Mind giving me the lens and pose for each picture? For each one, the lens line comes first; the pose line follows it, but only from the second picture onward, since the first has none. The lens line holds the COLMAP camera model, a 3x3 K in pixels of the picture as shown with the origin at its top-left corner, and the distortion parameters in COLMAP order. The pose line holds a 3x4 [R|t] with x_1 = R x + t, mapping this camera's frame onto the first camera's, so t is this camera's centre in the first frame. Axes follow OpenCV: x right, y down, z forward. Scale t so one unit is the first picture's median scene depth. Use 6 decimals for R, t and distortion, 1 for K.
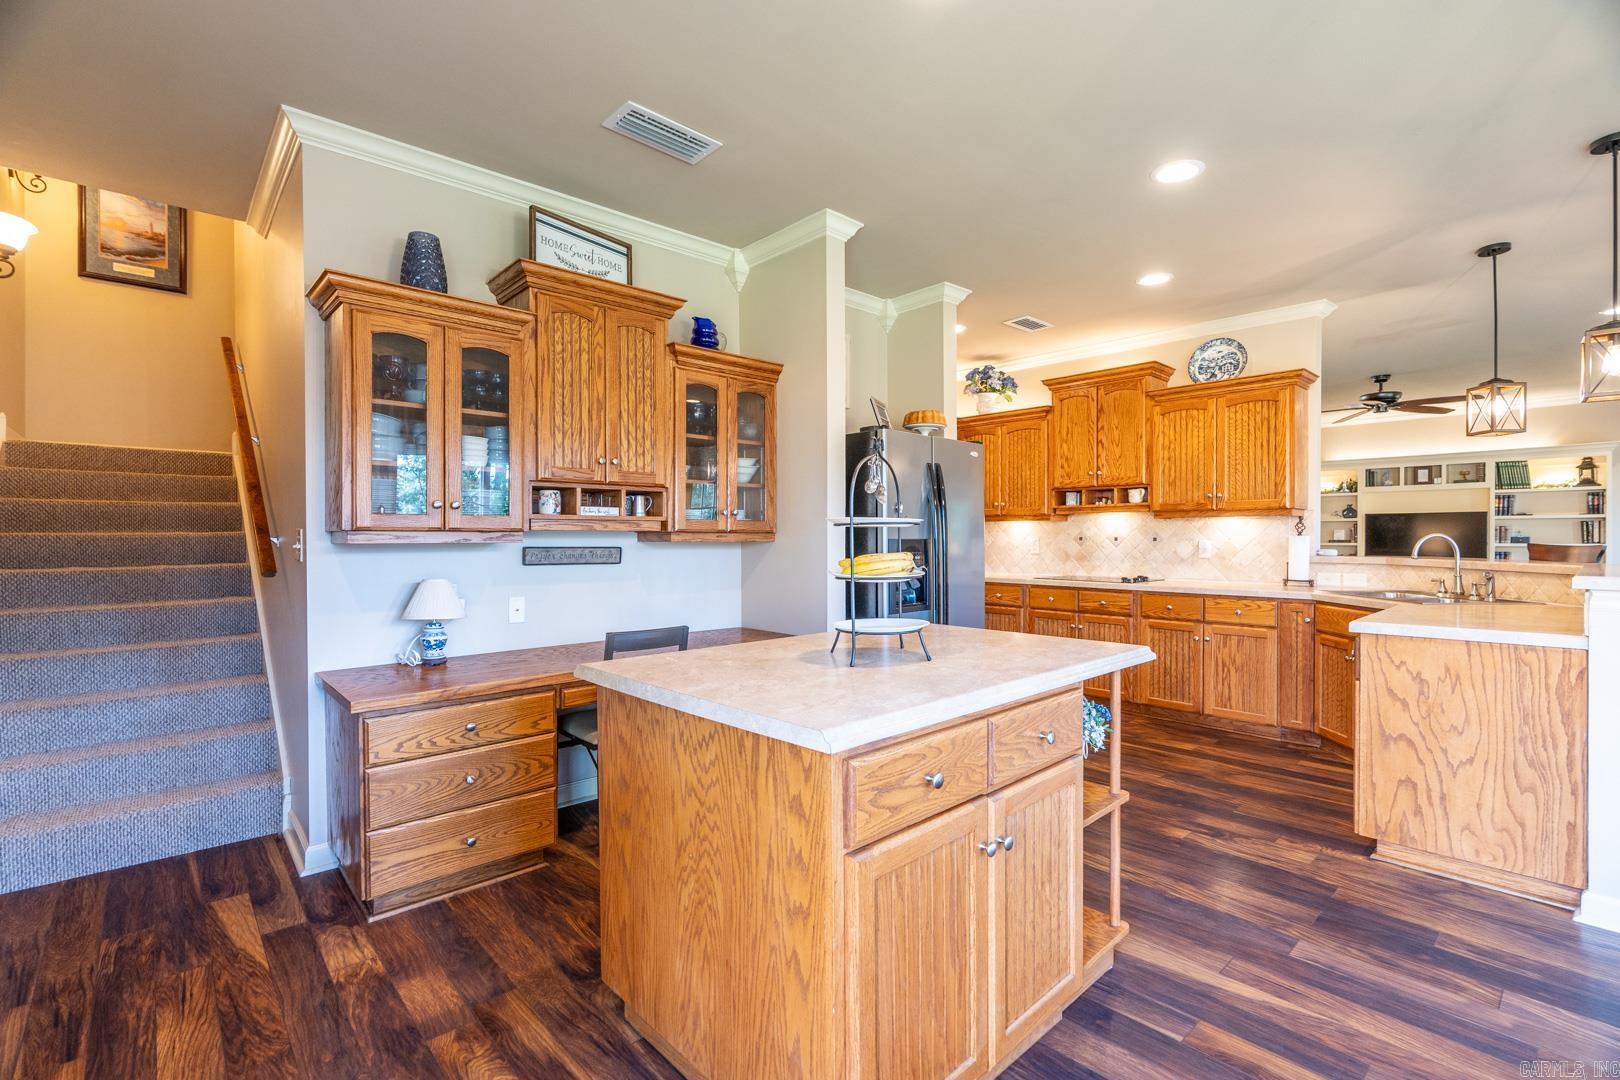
lens RADIAL K [[732.0, 0, 805.1], [0, 732.0, 542.6], [0, 0, 1]] dist [-0.012098, 0.004921]
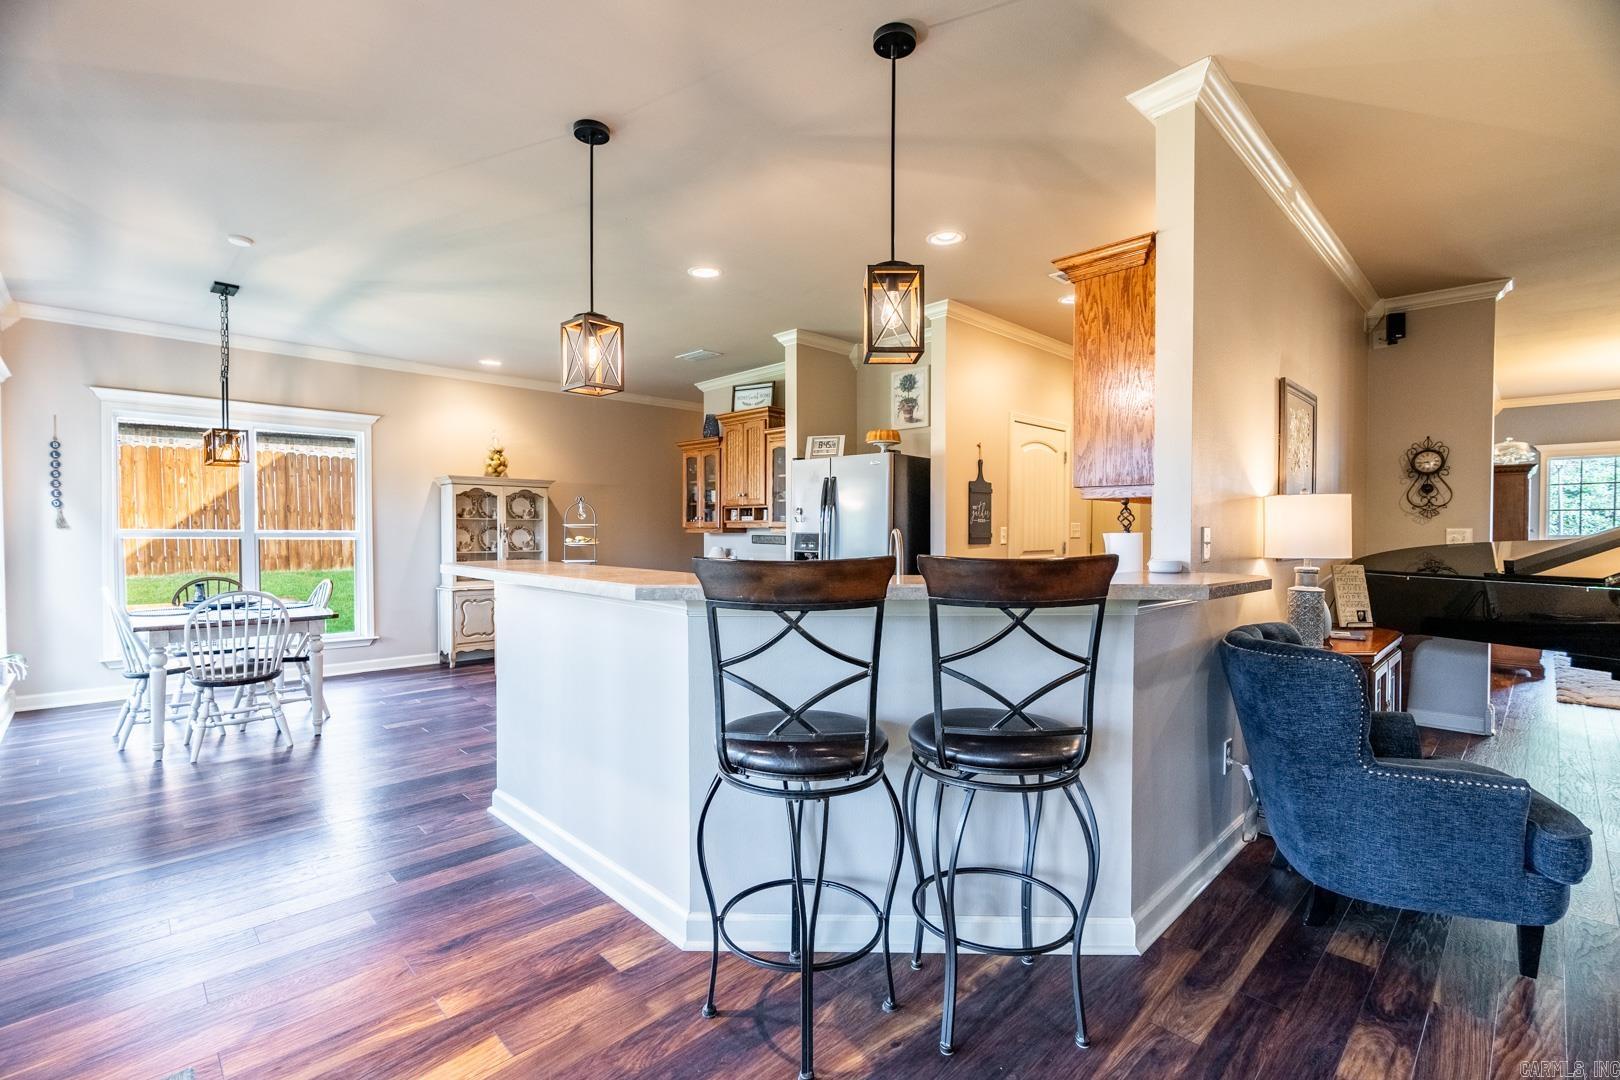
lens RADIAL K [[722.4, 0, 800.5], [0, 722.4, 543.2], [0, 0, 1]] dist [-0.002221, 0.000456]
pose [[0.034871, 0.020637, -0.999179, 1.199748], [-0.009774, 0.999746, 0.020308, -0.010303], [0.999344, 0.009058, 0.035064, 0.714161]]
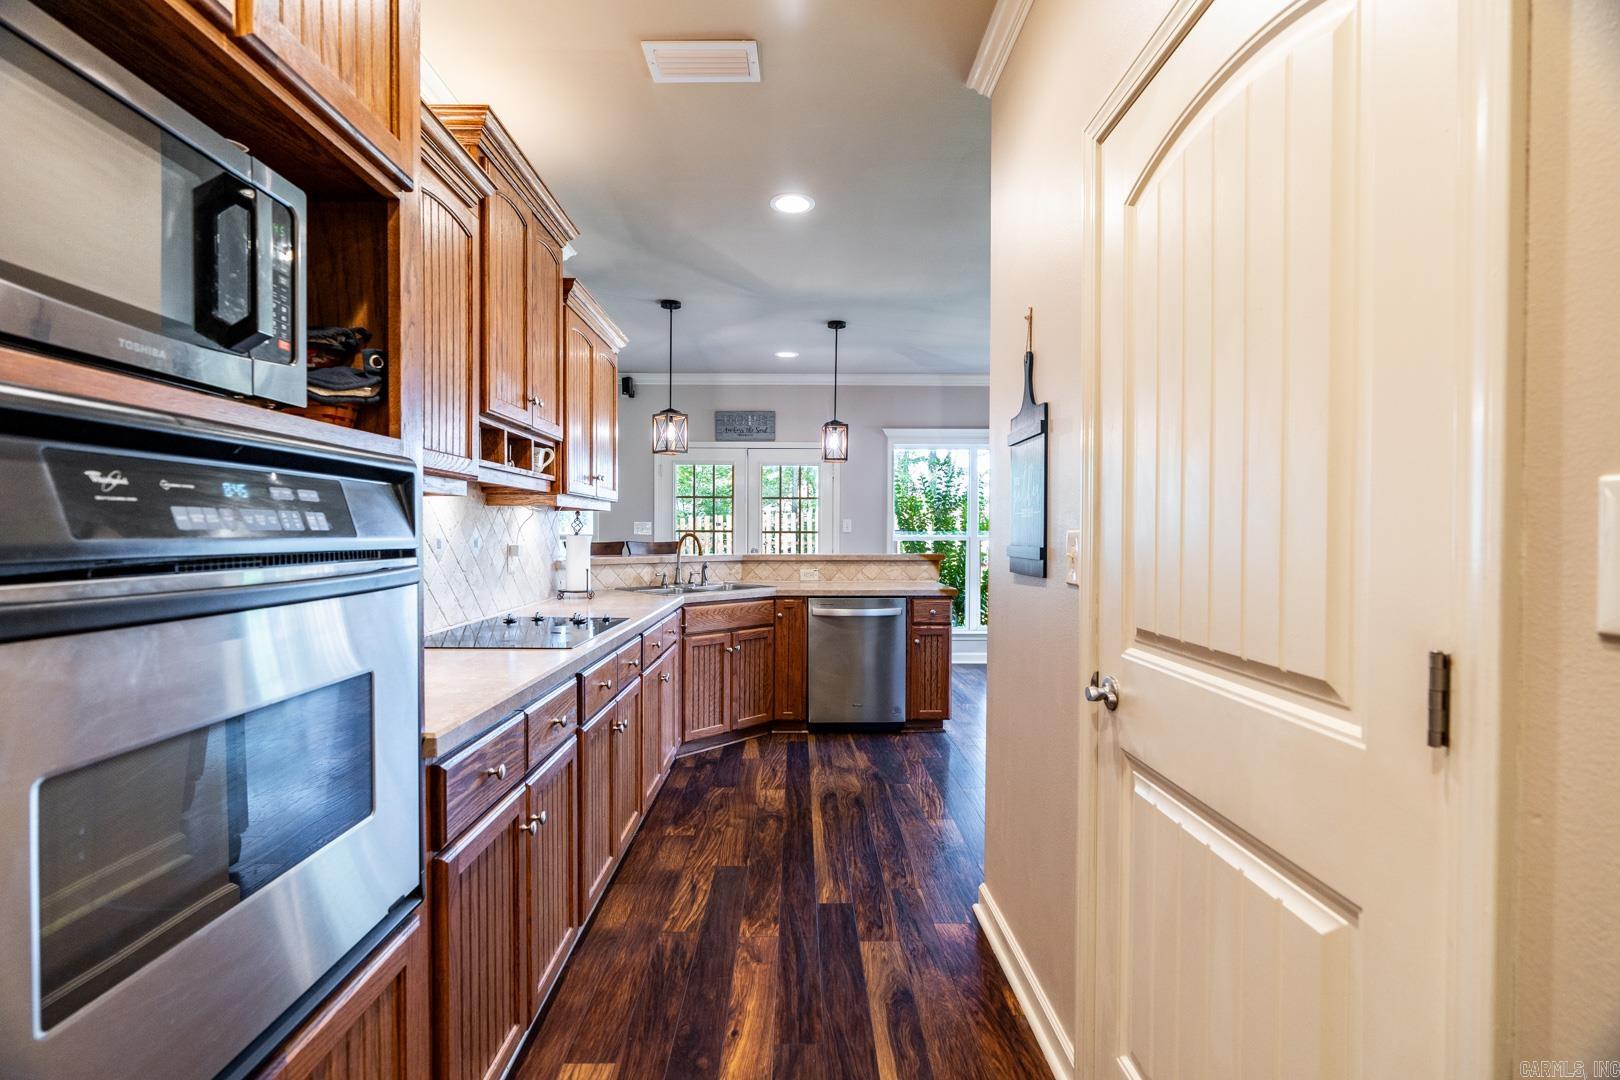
lens RADIAL K [[722.4, 0, 800.5], [0, 722.4, 543.2], [0, 0, 1]] dist [-0.002221, 0.000456]
pose [[-0.744803, -0.010079, 0.667208, -0.036124], [0.004552, 0.999786, 0.020185, -0.015854], [-0.667269, 0.018071, -0.744598, 1.400614]]
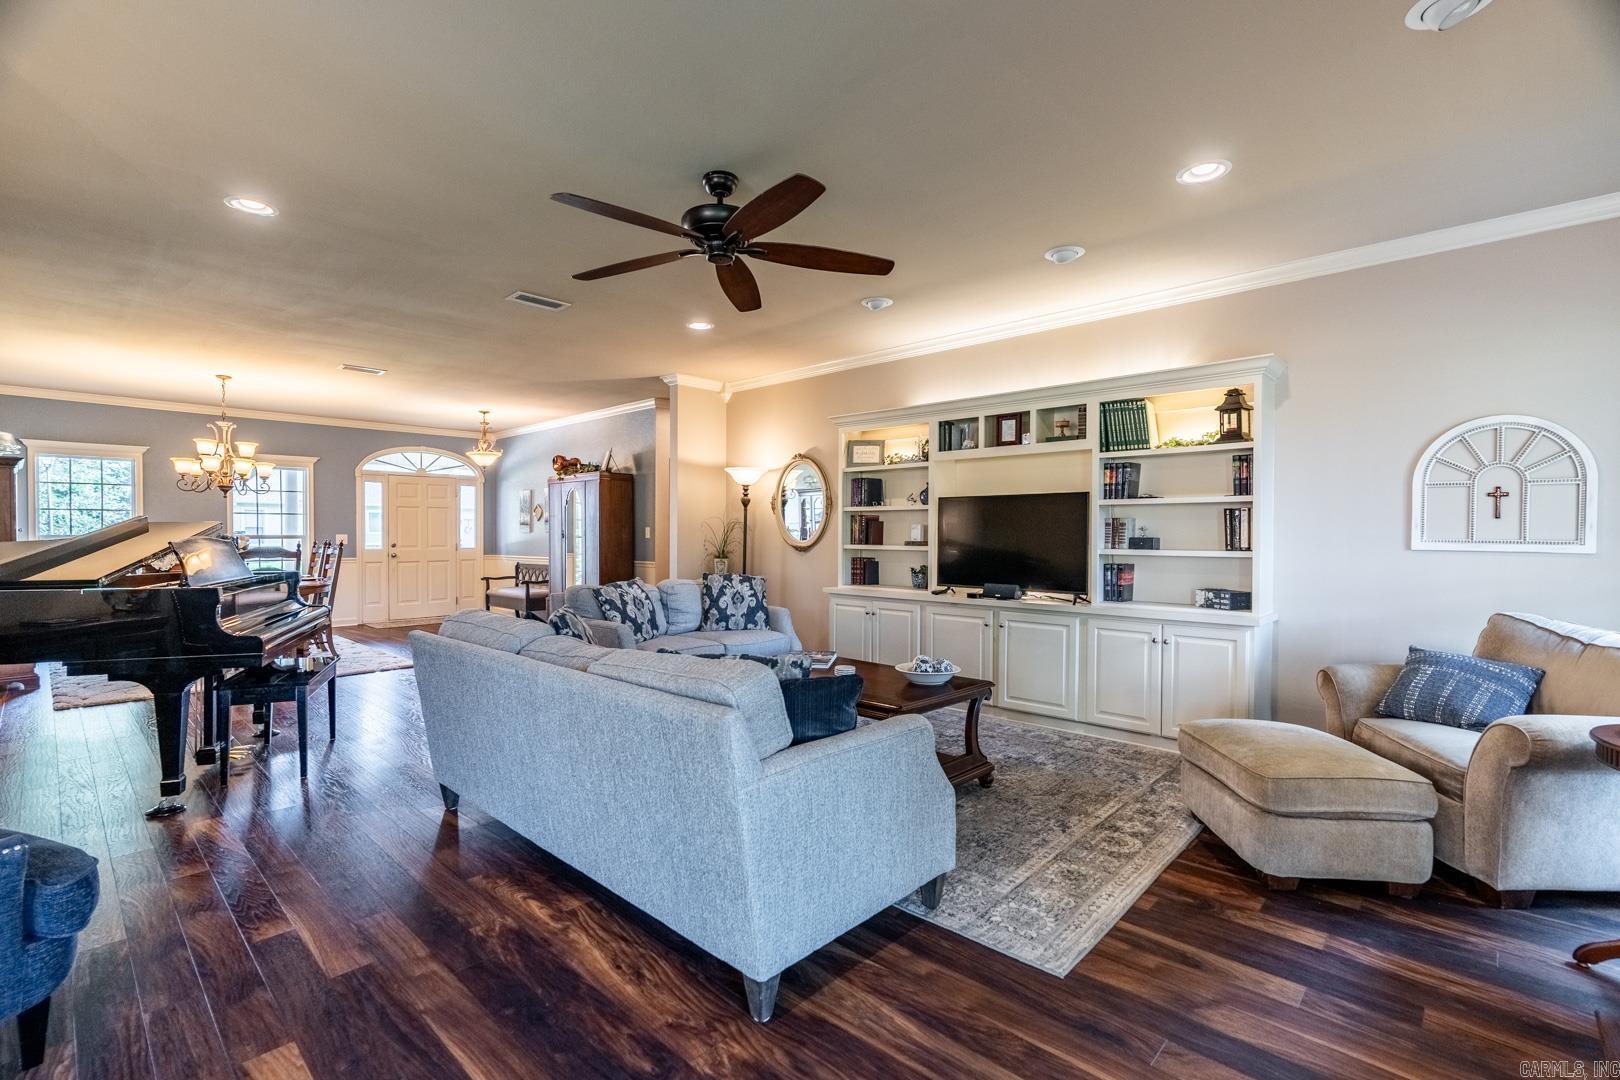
lens RADIAL K [[731.8, 0, 805.9], [0, 731.8, 542.1], [0, 0, 1]] dist [-0.000405, 0.000086]
pose [[0.997029, 0.002627, 0.076976, 1.148043], [-0.003073, 0.999979, 0.005669, -0.011064], [-0.076960, -0.005888, 0.997017, 0.771529]]
